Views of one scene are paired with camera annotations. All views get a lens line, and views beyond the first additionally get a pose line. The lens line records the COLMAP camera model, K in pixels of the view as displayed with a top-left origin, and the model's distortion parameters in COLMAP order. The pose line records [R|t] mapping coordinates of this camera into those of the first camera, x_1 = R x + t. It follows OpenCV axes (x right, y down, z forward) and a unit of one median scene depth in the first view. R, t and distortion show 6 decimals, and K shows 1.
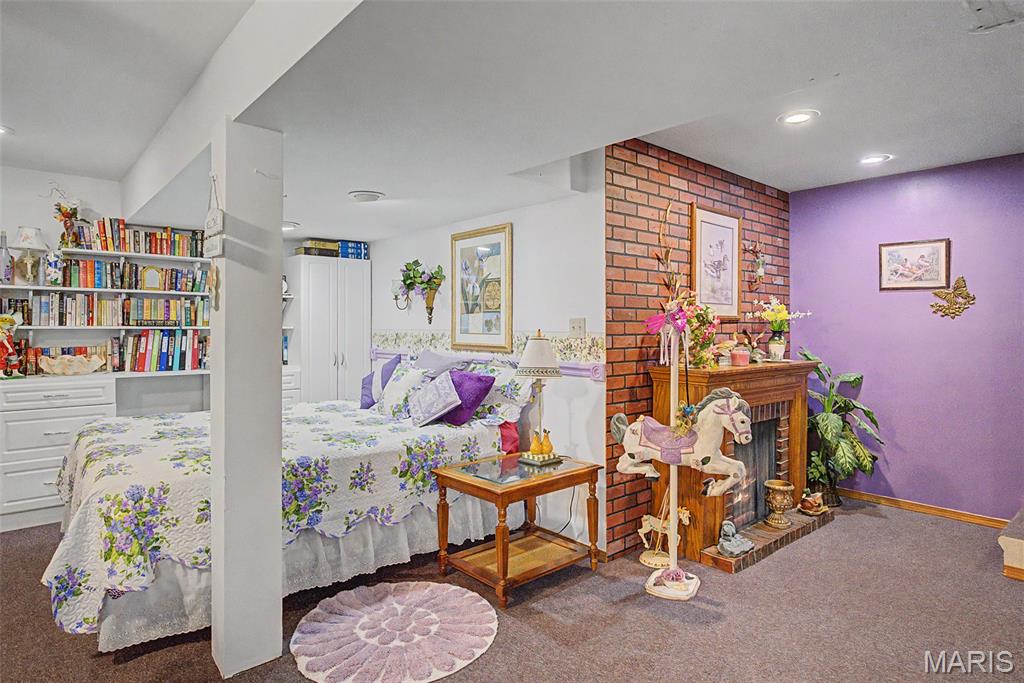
lens RADIAL K [[567.0, 0, 509.3], [0, 567.0, 329.0], [0, 0, 1]] dist [-0.001411, -0.000251]
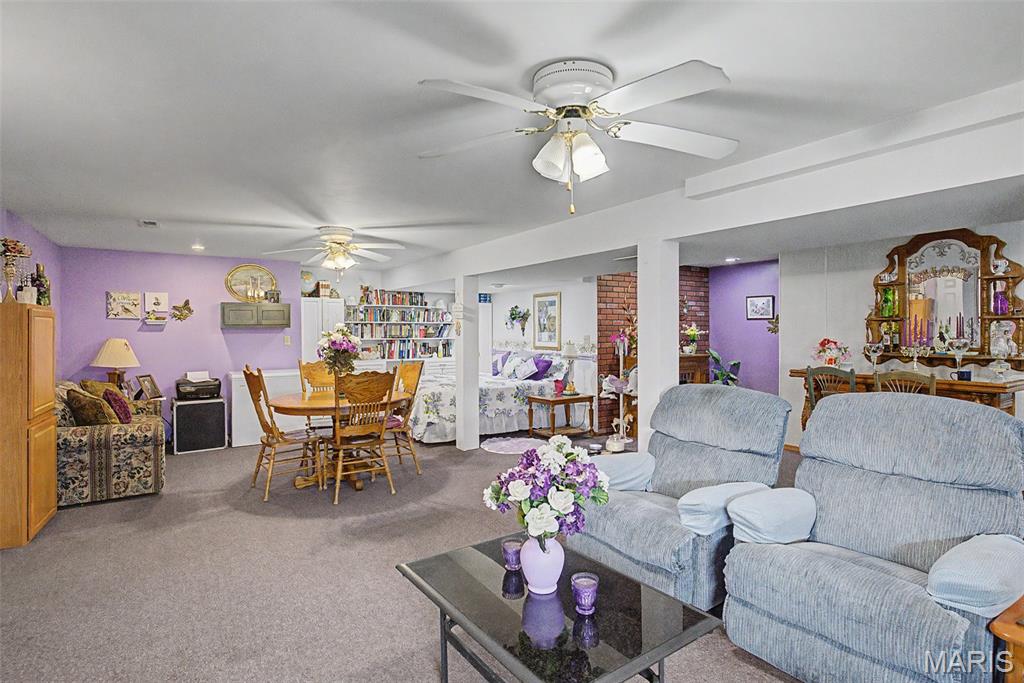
lens RADIAL K [[534.7, 0, 512.0], [0, 534.7, 341.5], [0, 0, 1]] dist [0.000684, 0.000034]
pose [[0.990276, -0.001572, -0.139111, 0.115674], [0.003877, 0.999860, 0.016304, -0.029677], [0.139066, -0.016685, 0.990143, -1.194477]]
